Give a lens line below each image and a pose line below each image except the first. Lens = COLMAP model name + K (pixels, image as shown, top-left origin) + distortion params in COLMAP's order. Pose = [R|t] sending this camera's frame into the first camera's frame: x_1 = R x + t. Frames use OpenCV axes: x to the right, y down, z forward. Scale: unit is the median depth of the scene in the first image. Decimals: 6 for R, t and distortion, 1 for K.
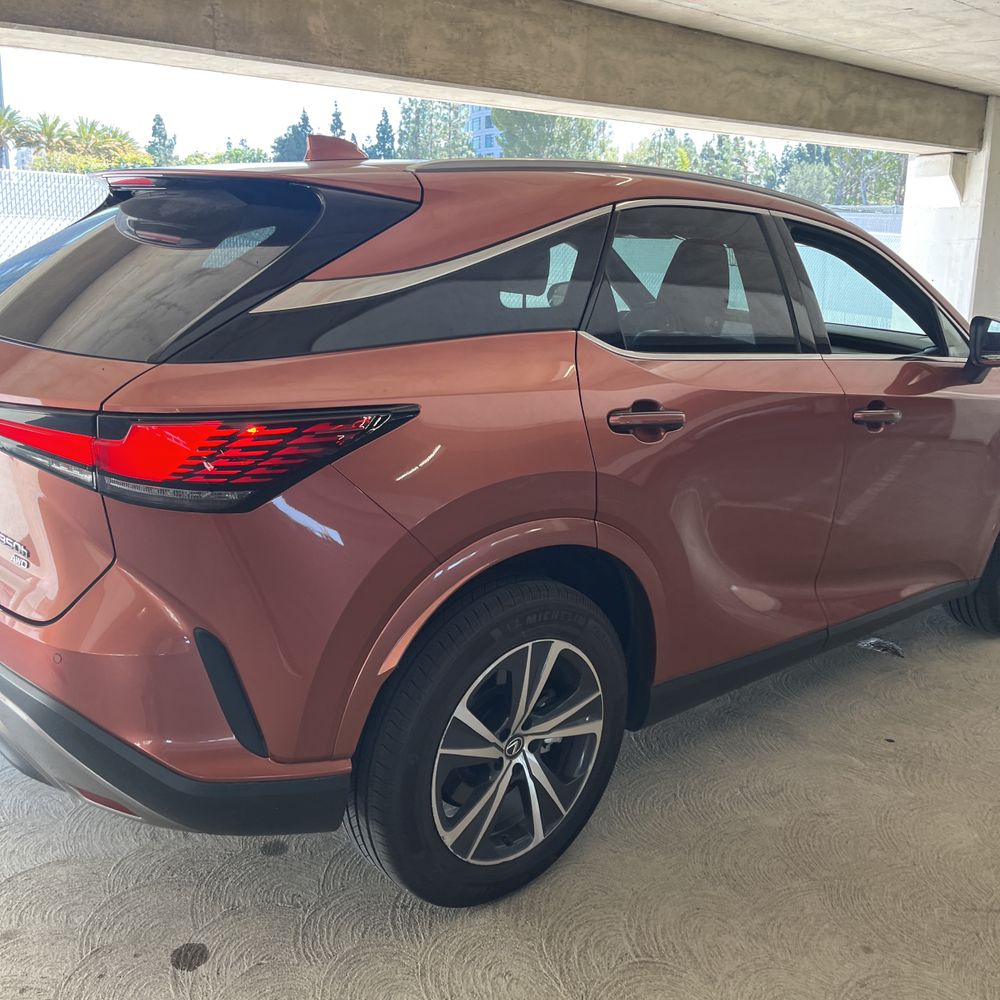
lens RADIAL K [[1012.8, 0, 500.0], [0, 1012.8, 500.0], [0, 0, 1]] dist [0.068286, -0.095874]
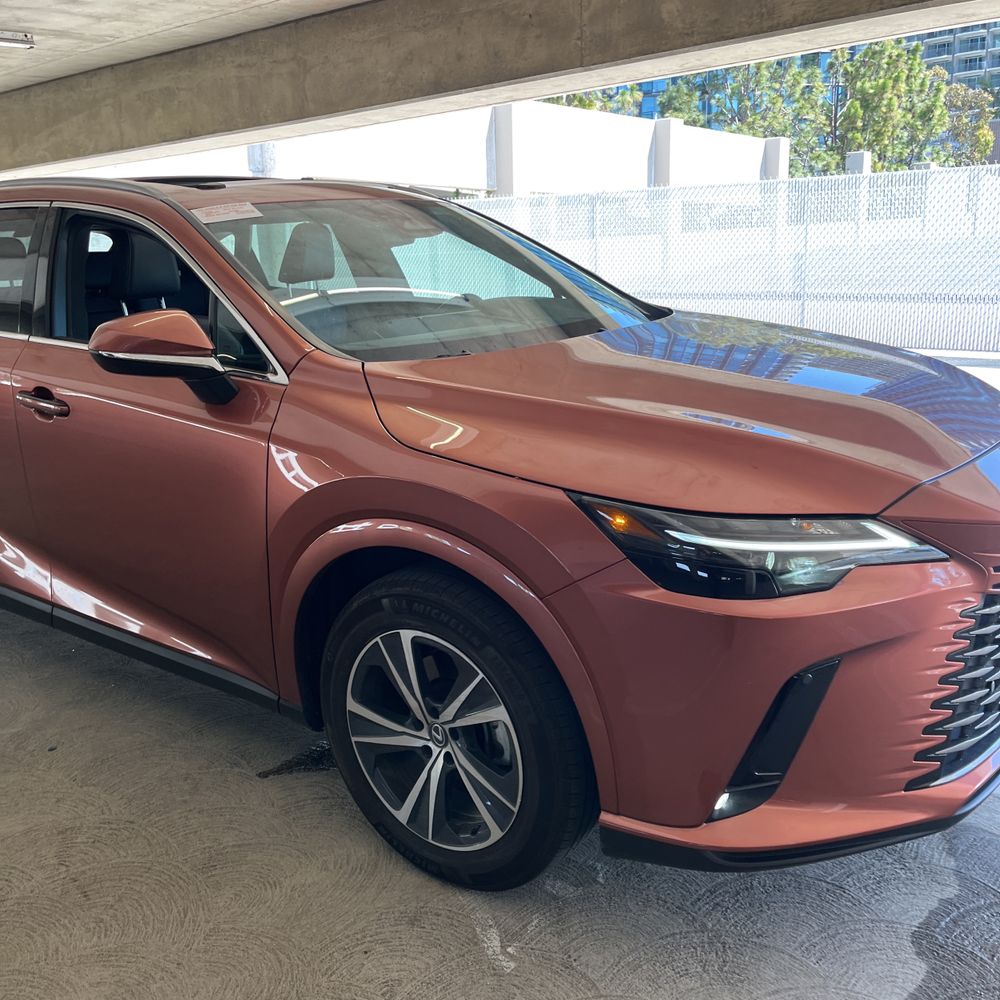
lens RADIAL K [[1017.4, 0, 497.1], [0, 1017.4, 501.7], [0, 0, 1]] dist [0.022649, -0.011008]
pose [[0.186089, 0.200030, -0.961956, 0.741105], [-0.202091, 0.965916, 0.161760, -0.124348], [0.961525, 0.164301, 0.220170, 0.639248]]
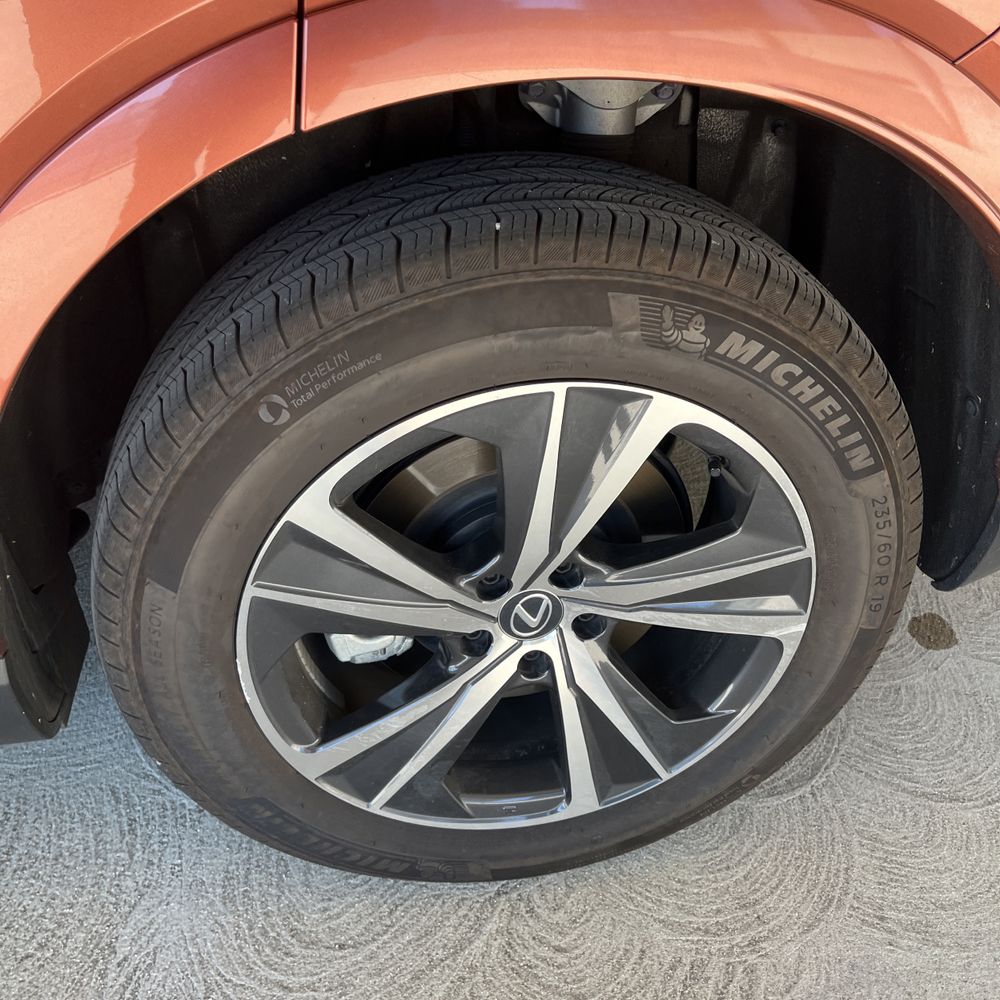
lens RADIAL K [[1012.8, 0, 500.0], [0, 1012.8, 500.0], [0, 0, 1]] dist [0.068286, -0.095874]
pose [[0.843729, 0.293163, -0.449641, 0.070024], [-0.132816, 0.925654, 0.354296, 0.021537], [0.520078, -0.239210, 0.819937, 0.265389]]
